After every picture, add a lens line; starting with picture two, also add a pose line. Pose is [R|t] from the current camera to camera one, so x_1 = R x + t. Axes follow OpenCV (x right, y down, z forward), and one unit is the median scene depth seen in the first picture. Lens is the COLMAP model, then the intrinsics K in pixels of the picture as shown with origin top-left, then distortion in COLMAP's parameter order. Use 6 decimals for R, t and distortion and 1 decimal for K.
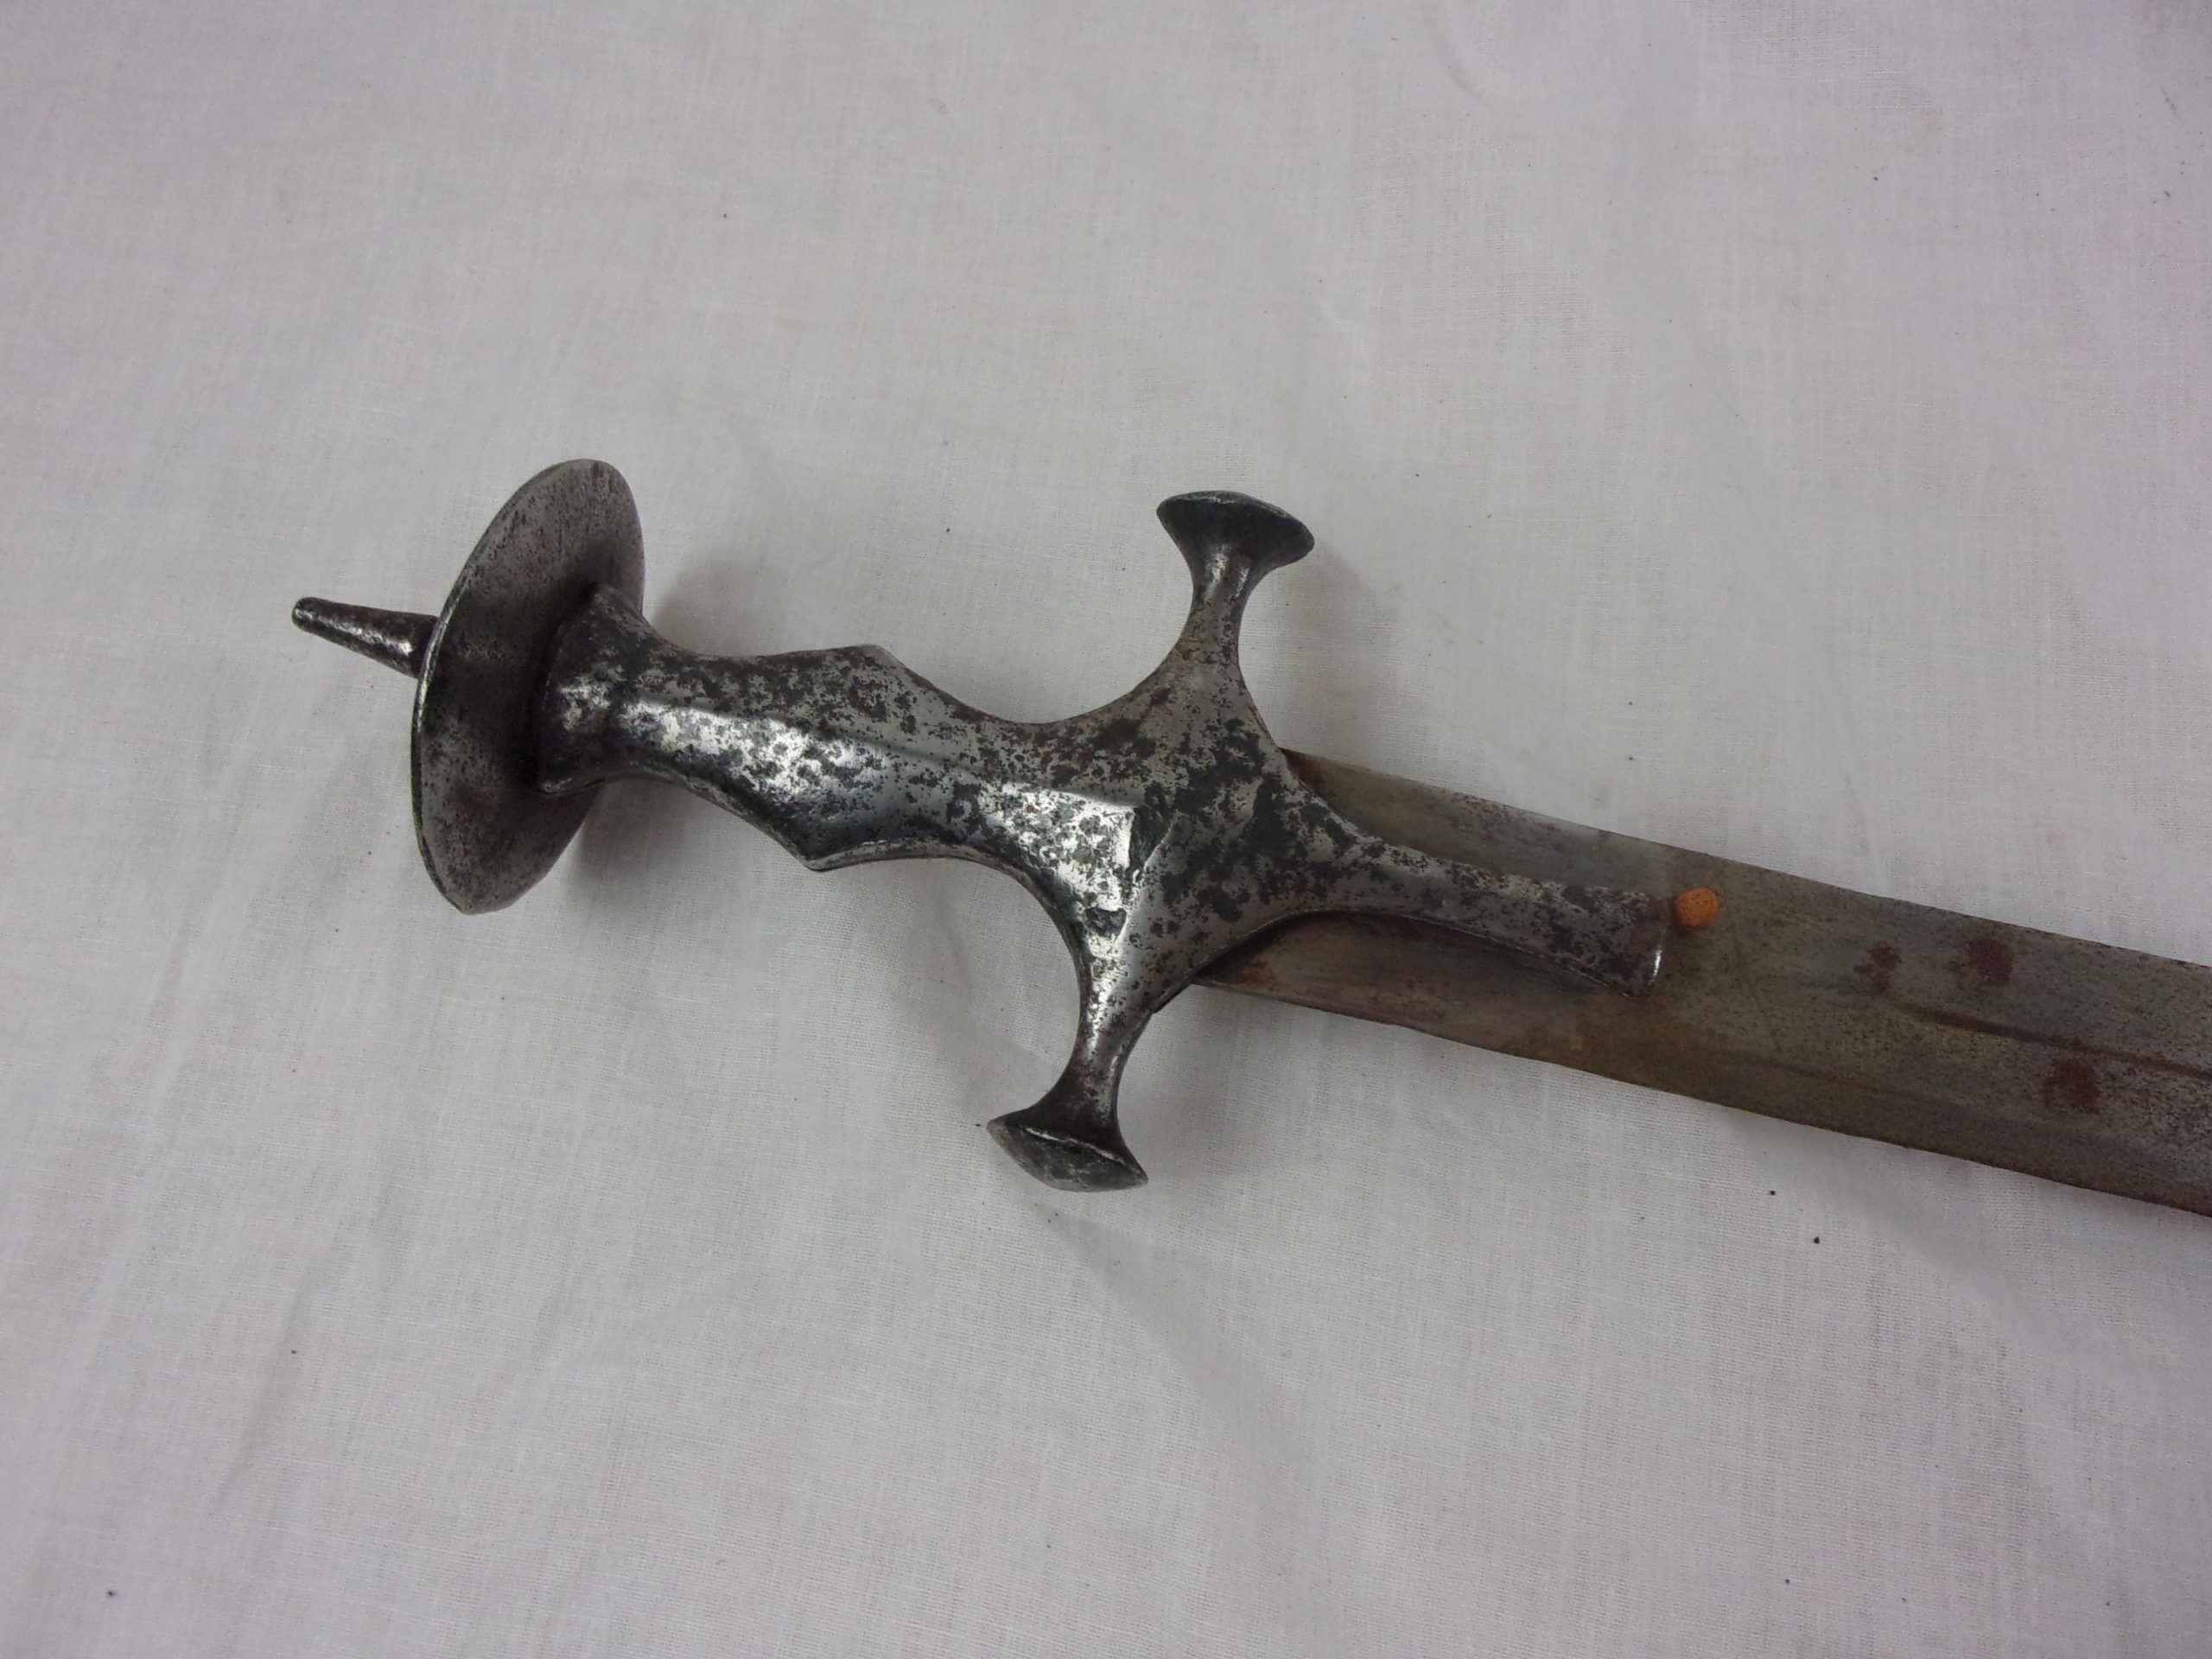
lens RADIAL K [[1783.8, 0, 1158.3], [0, 1783.8, 820.2], [0, 0, 1]] dist [-0.012916, -0.001920]
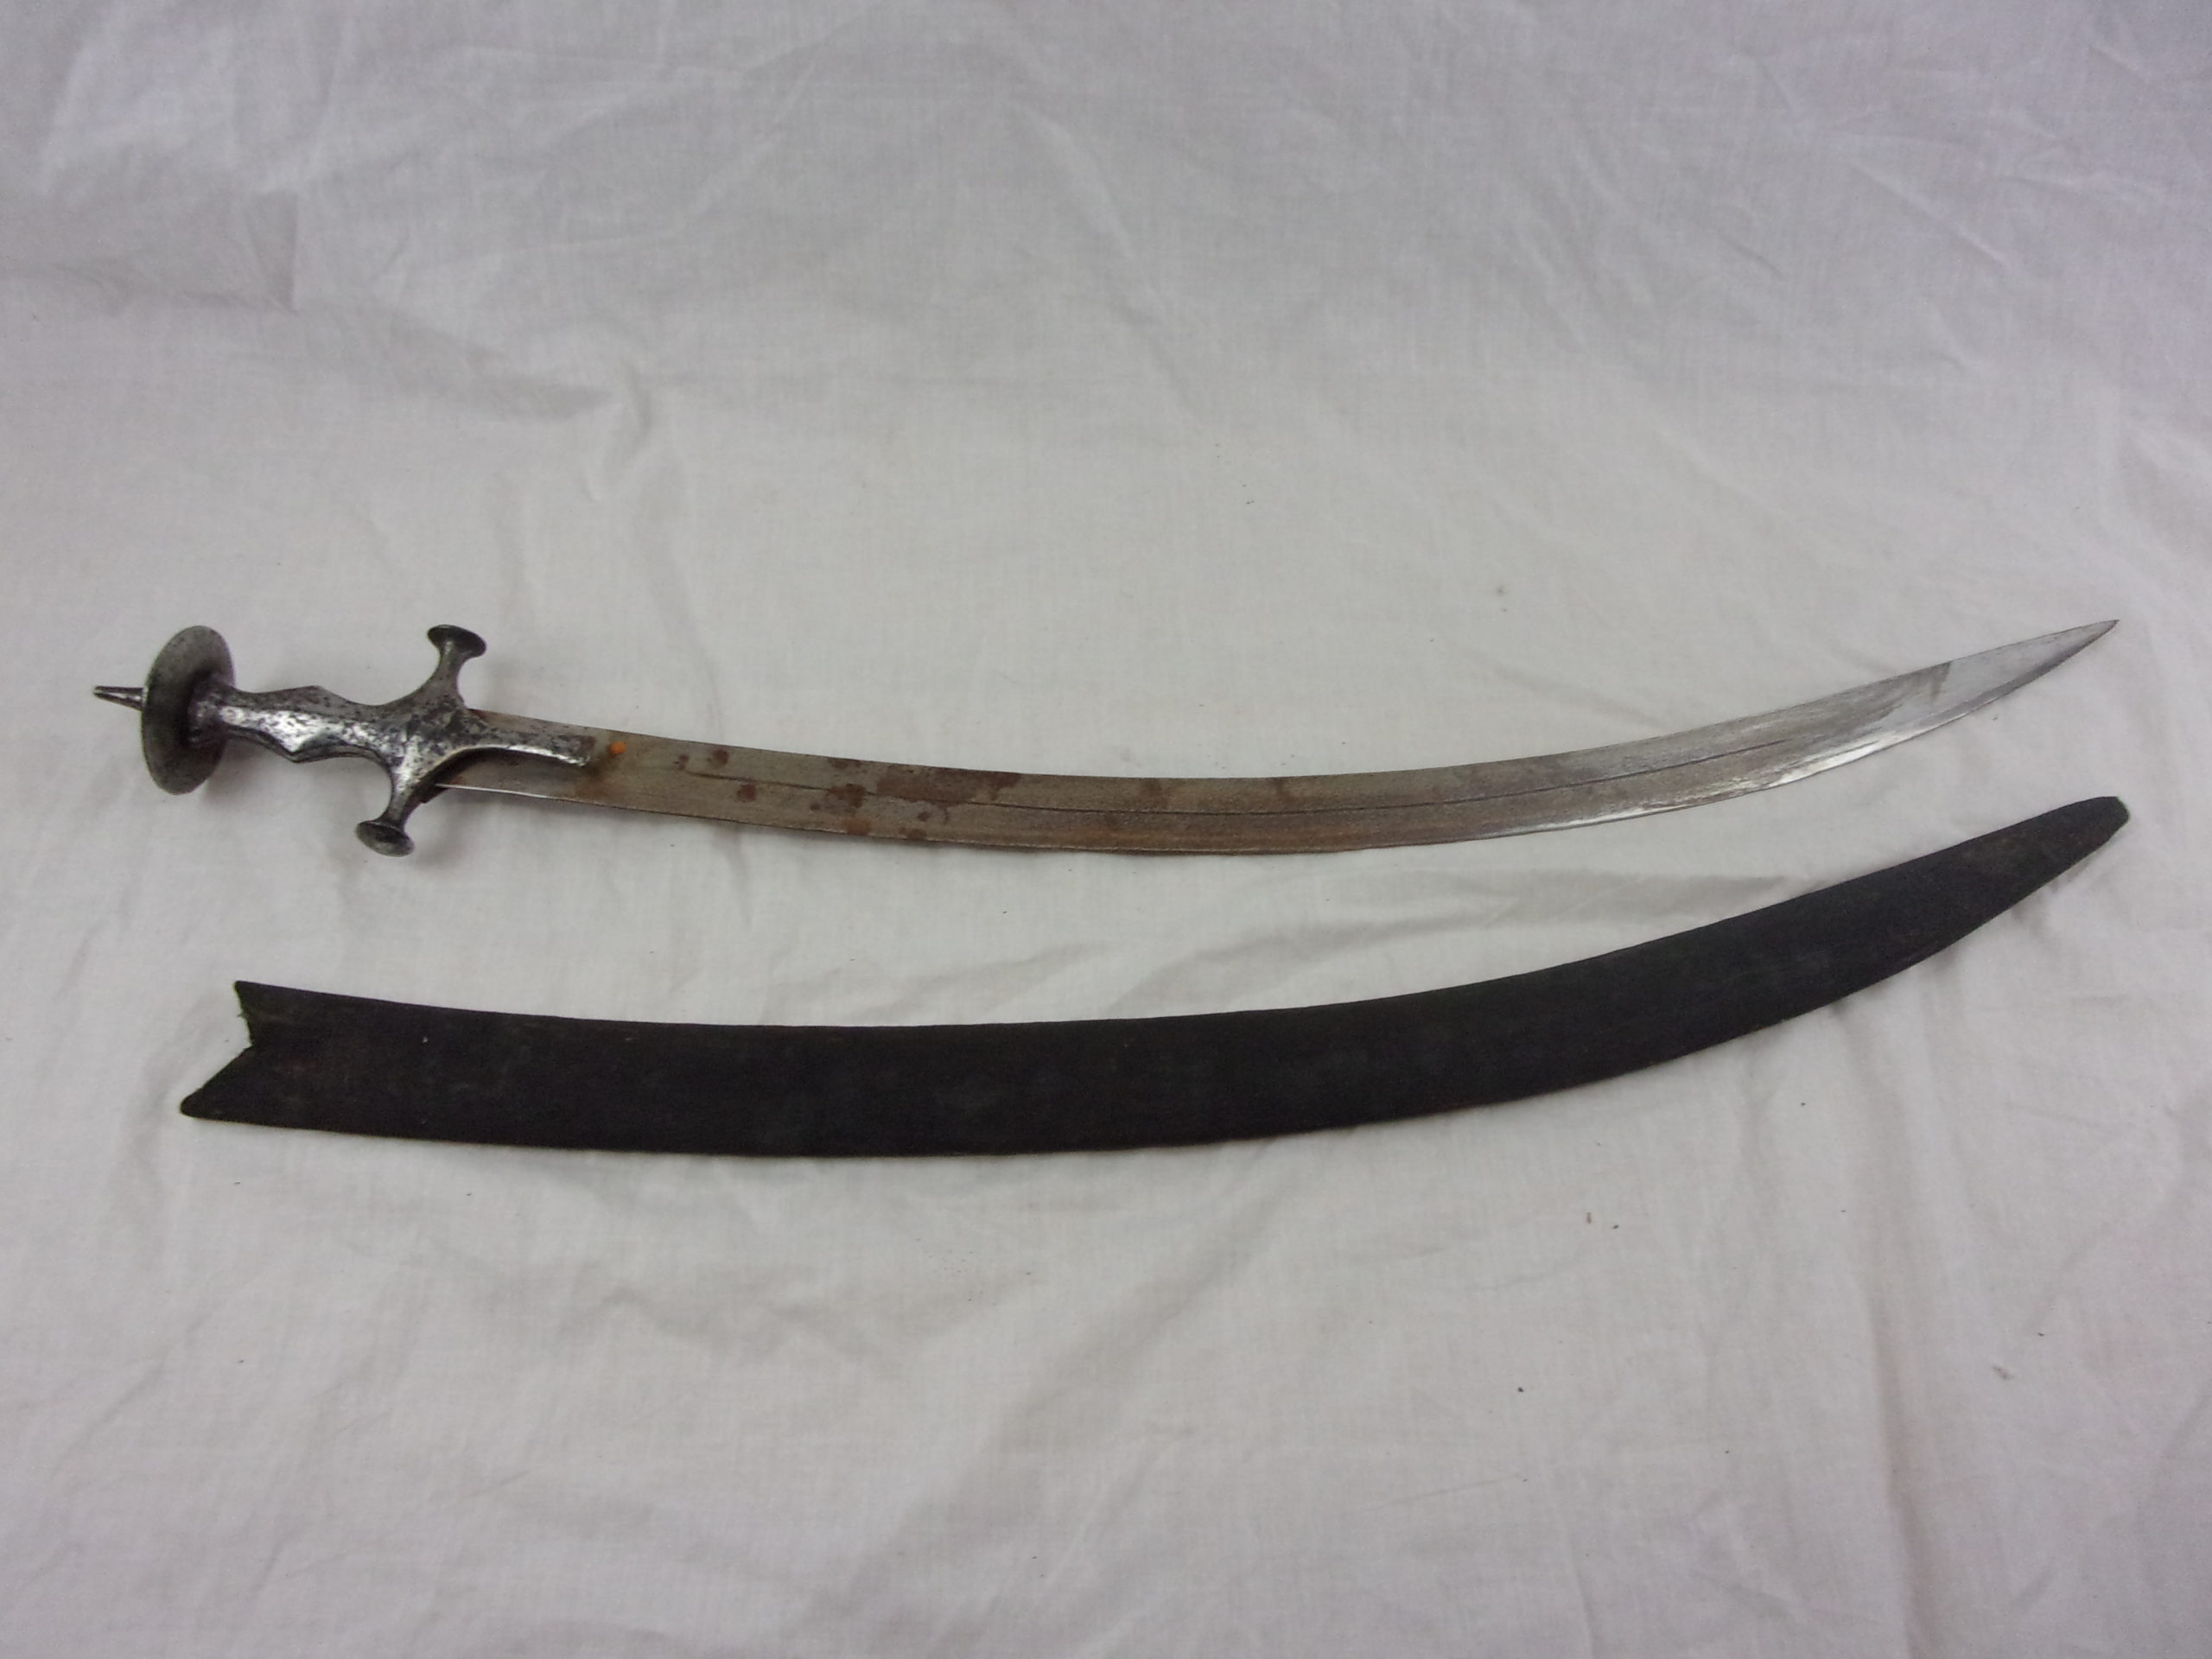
lens RADIAL K [[1841.6, 0, 1106.0], [0, 1841.6, 829.5], [0, 0, 1]] dist [0.007559, -0.011857]
pose [[0.988746, -0.073604, 0.130242, 0.667673], [0.103648, 0.964825, -0.241599, 0.947921], [-0.107878, 0.252379, 0.961596, -1.839870]]
